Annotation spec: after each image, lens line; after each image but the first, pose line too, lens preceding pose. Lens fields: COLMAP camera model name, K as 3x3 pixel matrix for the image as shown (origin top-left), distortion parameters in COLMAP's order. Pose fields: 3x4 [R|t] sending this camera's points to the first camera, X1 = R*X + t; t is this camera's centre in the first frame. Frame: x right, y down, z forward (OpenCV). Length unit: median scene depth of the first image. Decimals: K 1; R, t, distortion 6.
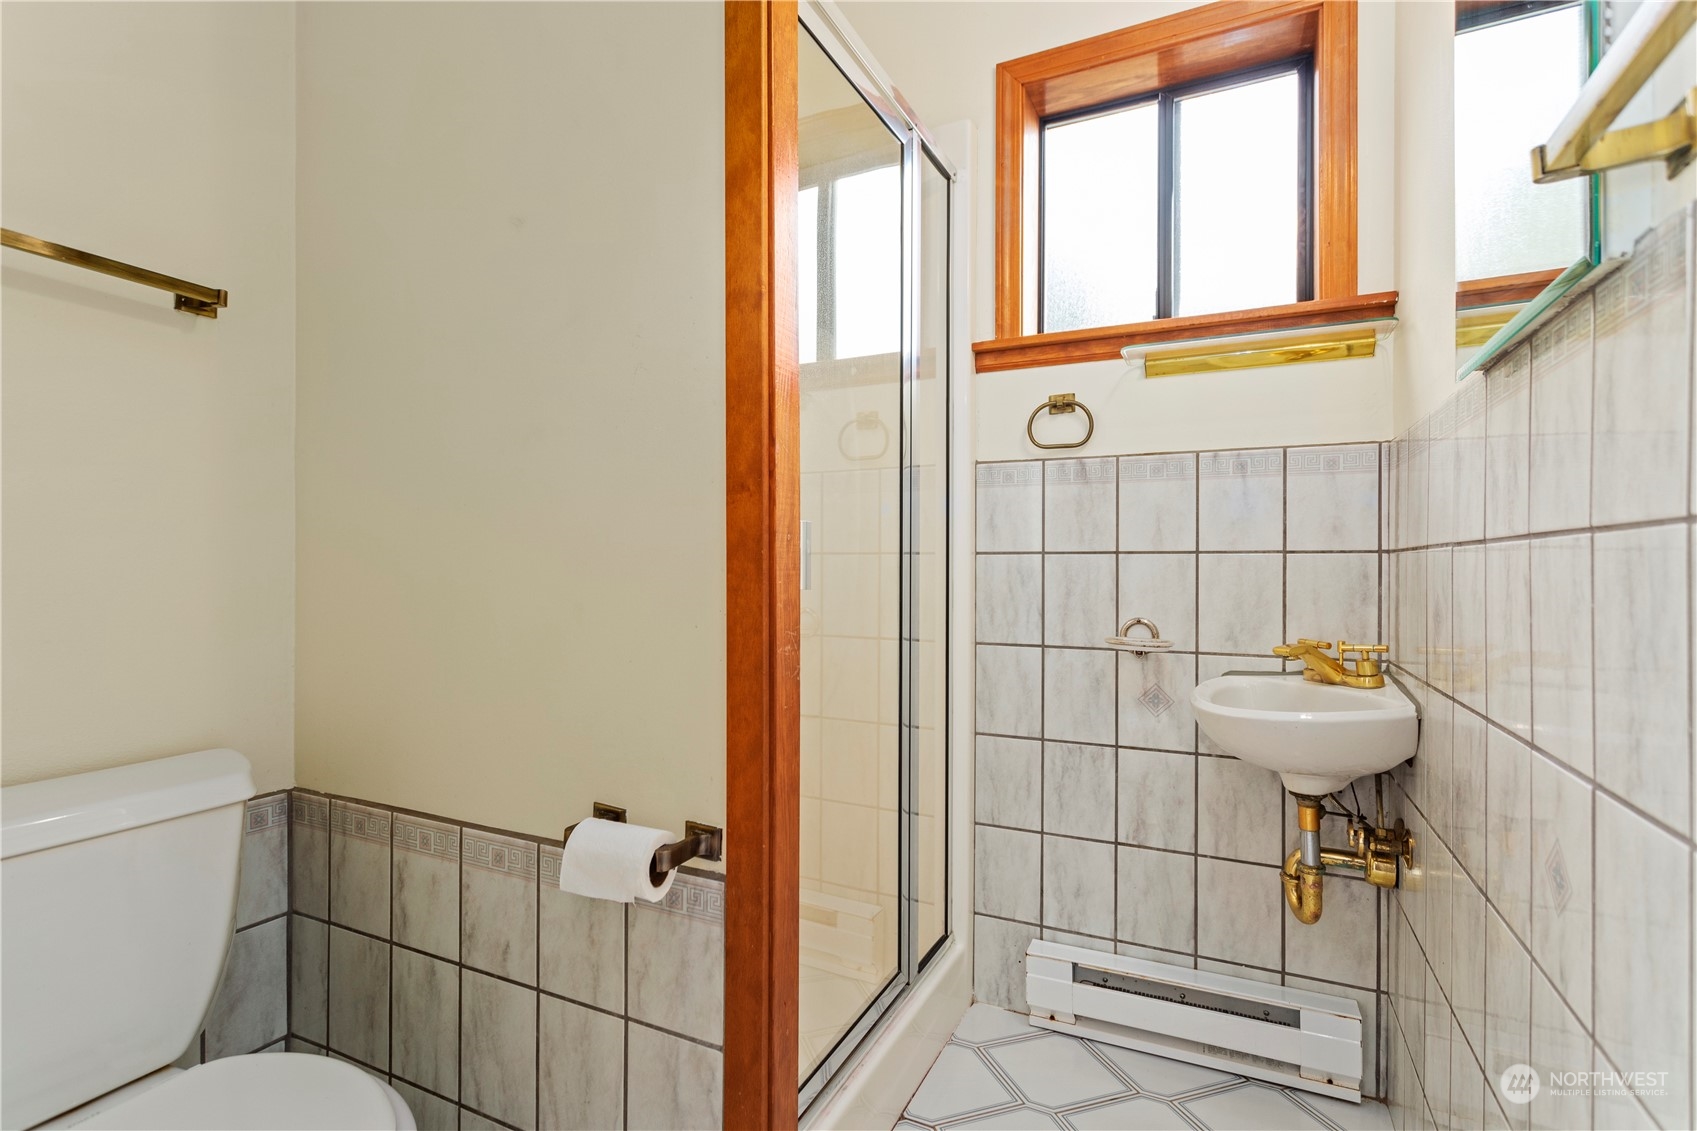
lens RADIAL K [[801.2, 0, 846.6], [0, 801.2, 563.4], [0, 0, 1]] dist [0.001275, 0.000163]
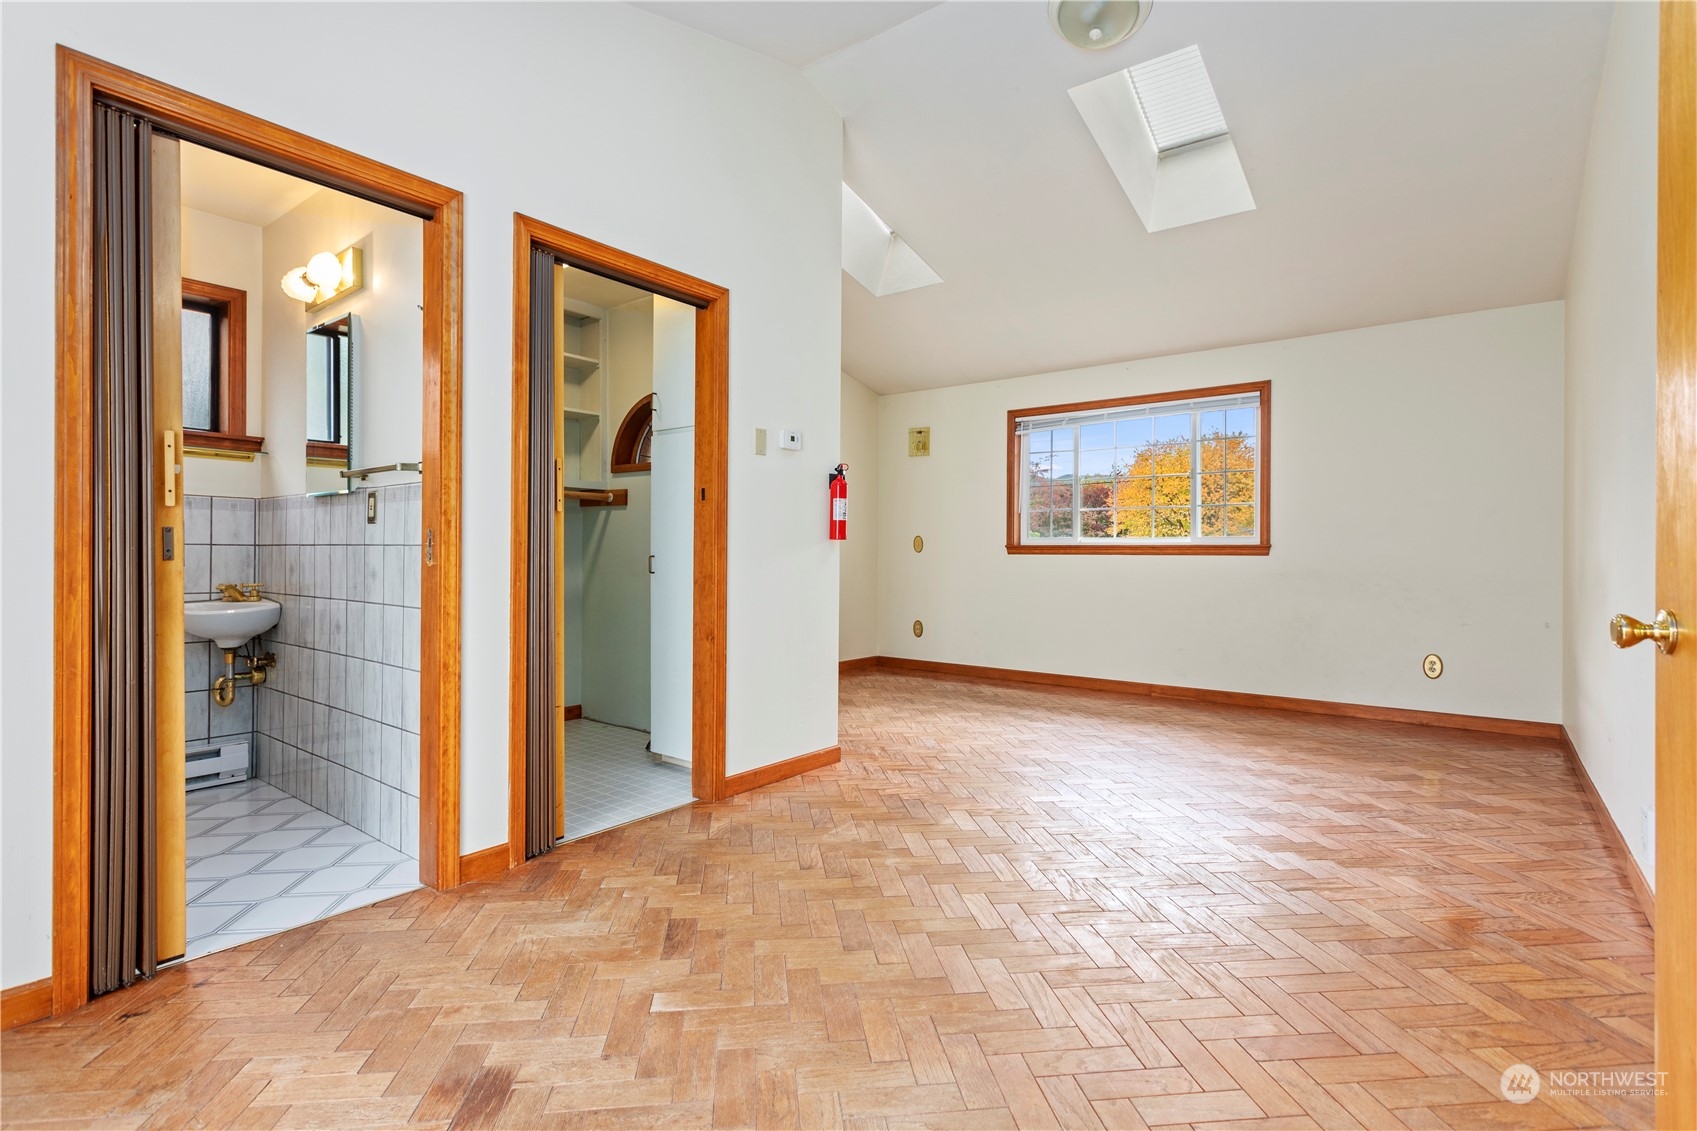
lens RADIAL K [[809.4, 0, 847.4], [0, 809.4, 554.4], [0, 0, 1]] dist [0.000312, -0.000046]
pose [[0.203916, -0.003421, 0.978982, -1.355508], [-0.006919, 0.999964, 0.004935, -0.011826], [-0.978964, -0.007780, 0.203885, -1.233228]]
